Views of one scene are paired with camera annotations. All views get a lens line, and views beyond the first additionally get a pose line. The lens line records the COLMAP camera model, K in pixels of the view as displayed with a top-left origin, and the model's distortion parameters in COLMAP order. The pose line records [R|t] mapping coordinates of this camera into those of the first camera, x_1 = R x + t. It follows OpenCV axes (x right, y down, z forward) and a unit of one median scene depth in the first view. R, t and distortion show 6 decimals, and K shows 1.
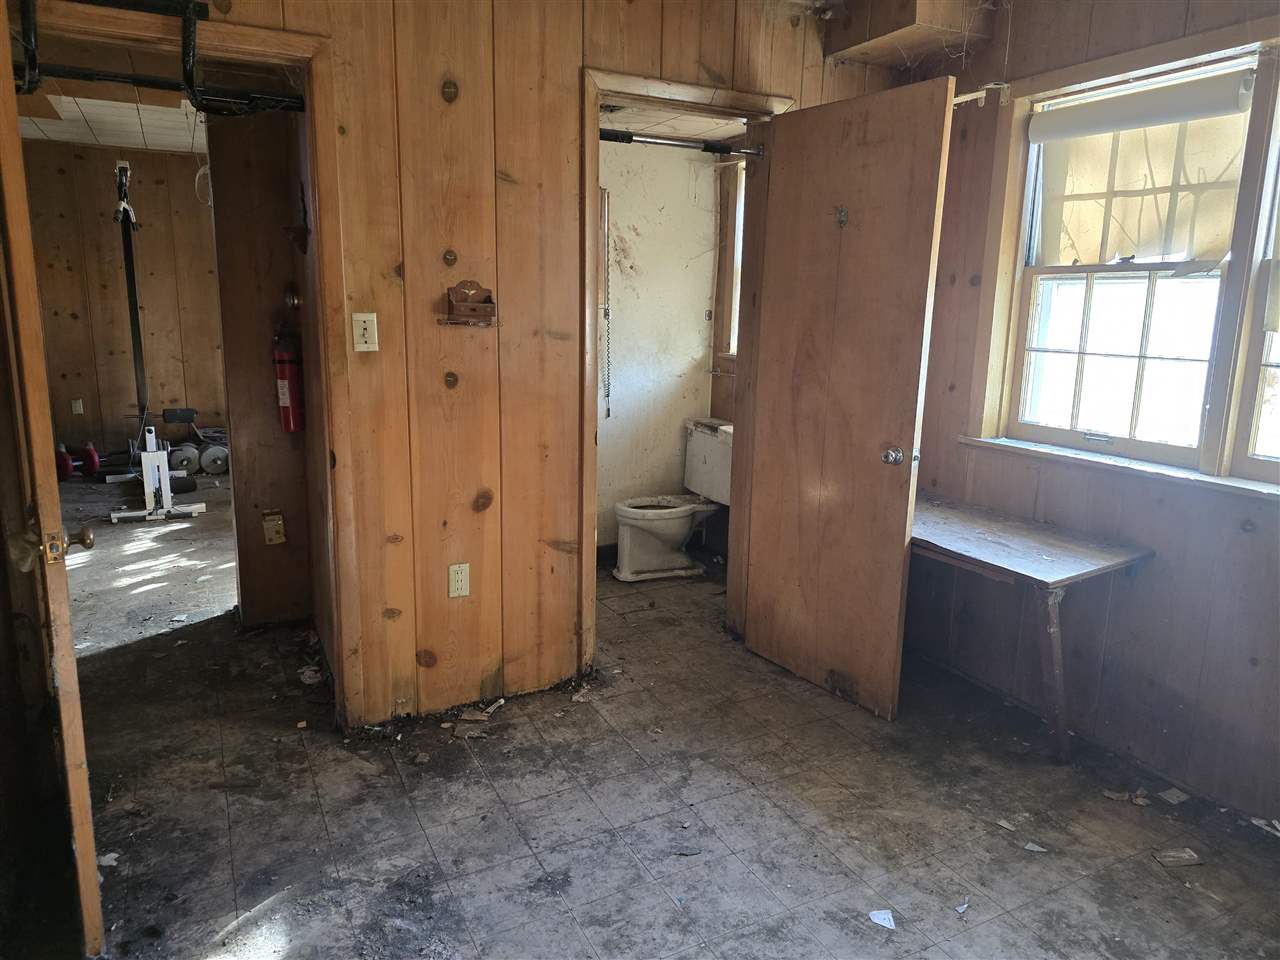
lens RADIAL K [[870.6, 0, 633.4], [0, 870.6, 473.7], [0, 0, 1]] dist [0.073801, -0.043655]
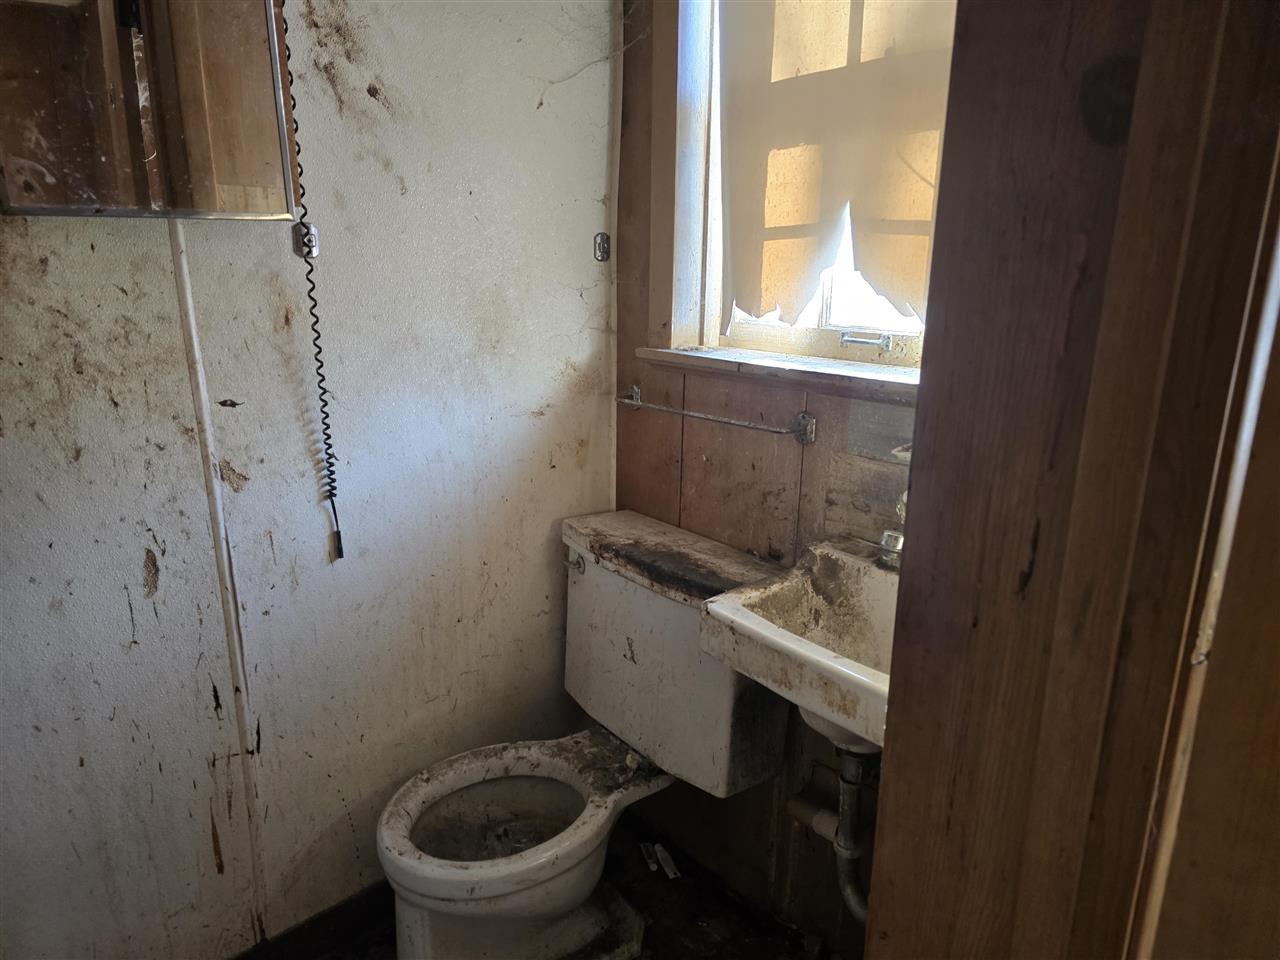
lens RADIAL K [[870.6, 0, 644.4], [0, 870.6, 484.9], [0, 0, 1]] dist [0.073801, -0.043655]
pose [[0.968996, -0.072967, 0.236057, 0.006671], [0.058091, 0.995897, 0.069380, -0.104787], [-0.240151, -0.053517, 0.969259, 0.626143]]
